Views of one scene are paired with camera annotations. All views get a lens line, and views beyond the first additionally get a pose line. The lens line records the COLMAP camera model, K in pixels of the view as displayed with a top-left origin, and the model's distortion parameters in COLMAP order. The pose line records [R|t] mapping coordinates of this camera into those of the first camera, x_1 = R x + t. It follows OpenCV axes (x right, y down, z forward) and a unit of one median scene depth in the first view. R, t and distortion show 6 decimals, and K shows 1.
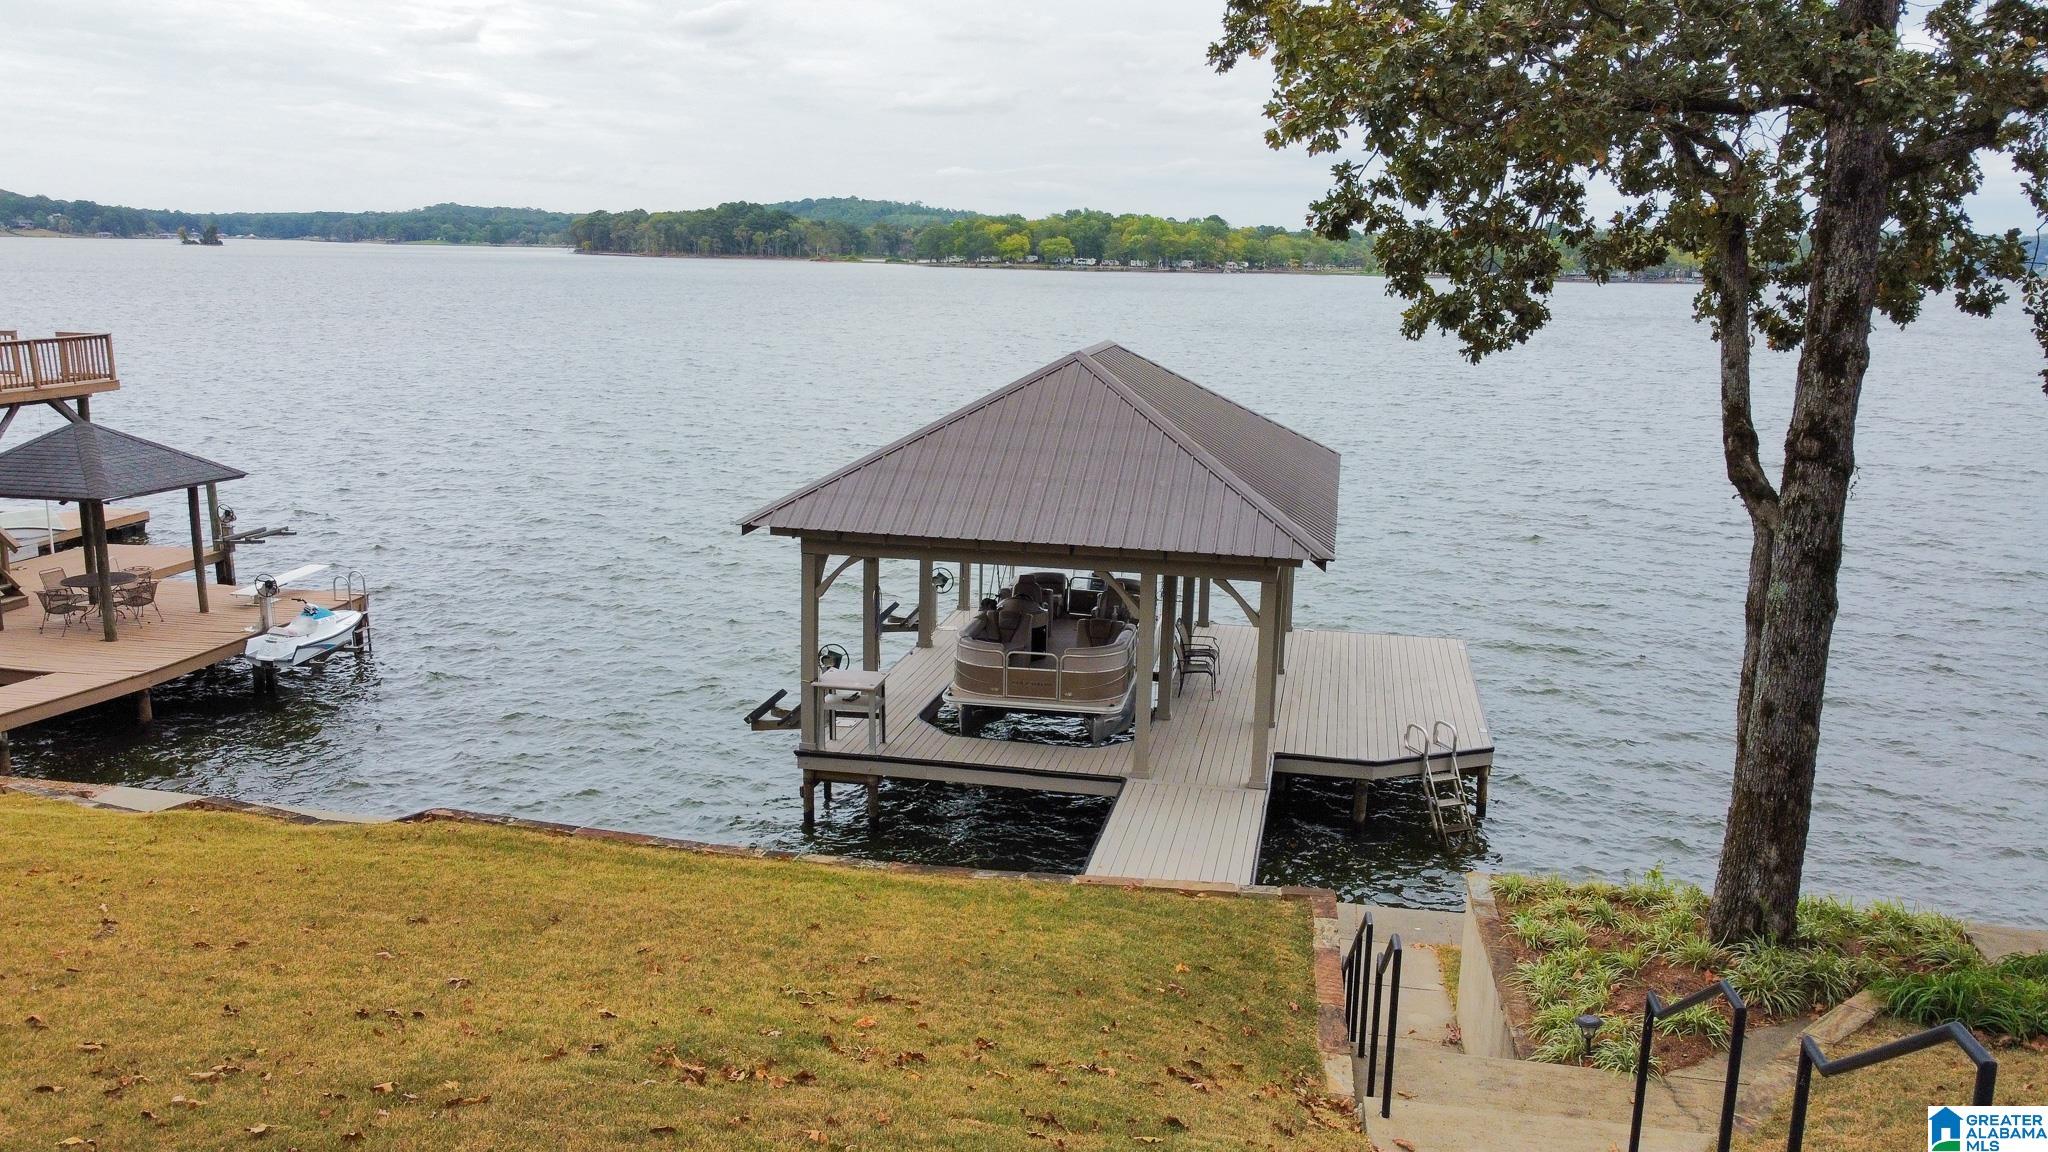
lens RADIAL K [[1558.8, 0, 1020.9], [0, 1558.8, 582.5], [0, 0, 1]] dist [-0.010263, -0.007807]
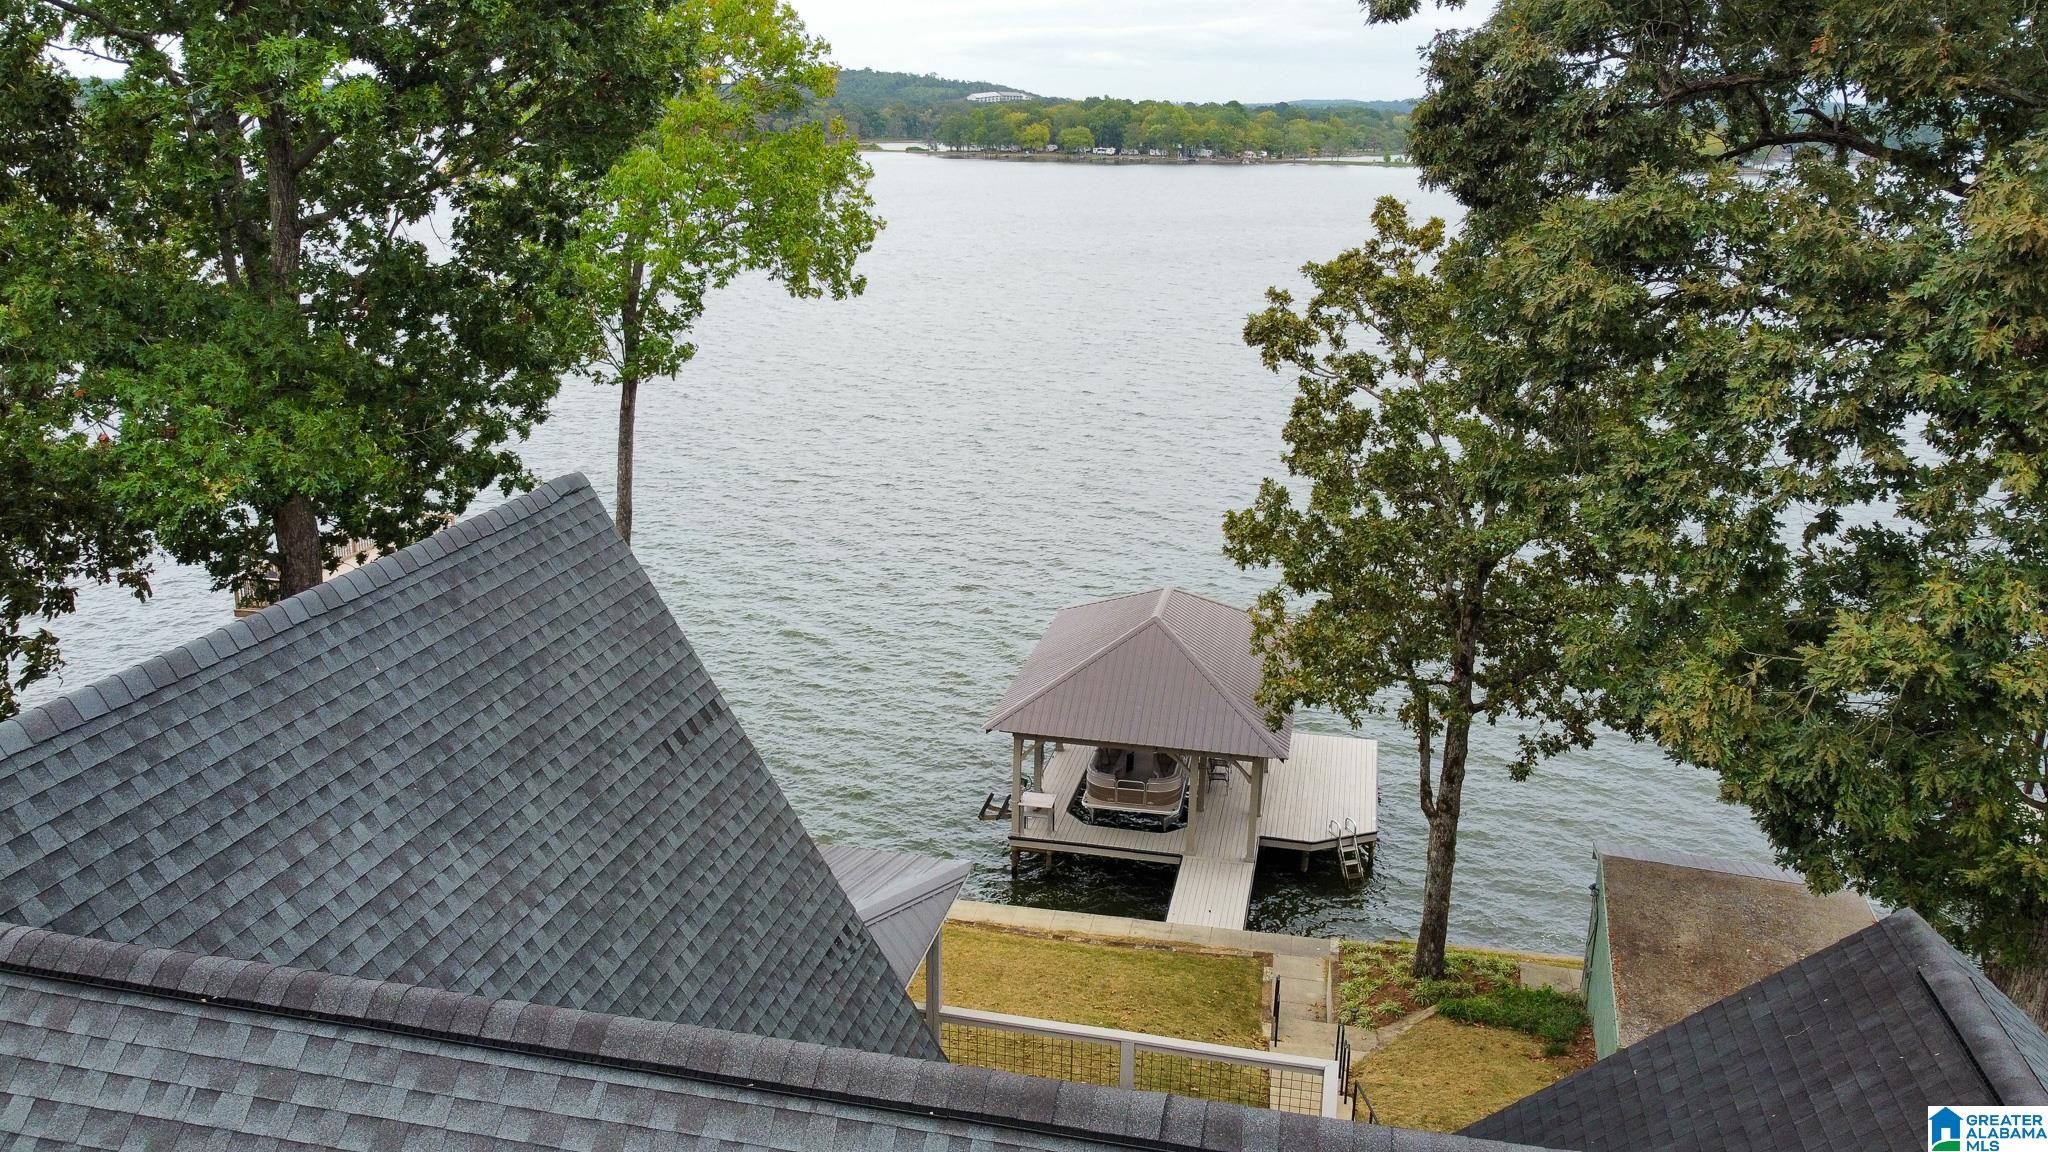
lens RADIAL K [[1558.8, 0, 1025.4], [0, 1558.8, 571.6], [0, 0, 1]] dist [-0.010263, -0.007807]
pose [[0.999976, 0.000477, -0.006932, -0.108019], [0.000031, 0.997323, 0.073115, -0.347394], [0.006949, -0.073114, 0.997299, -0.858980]]
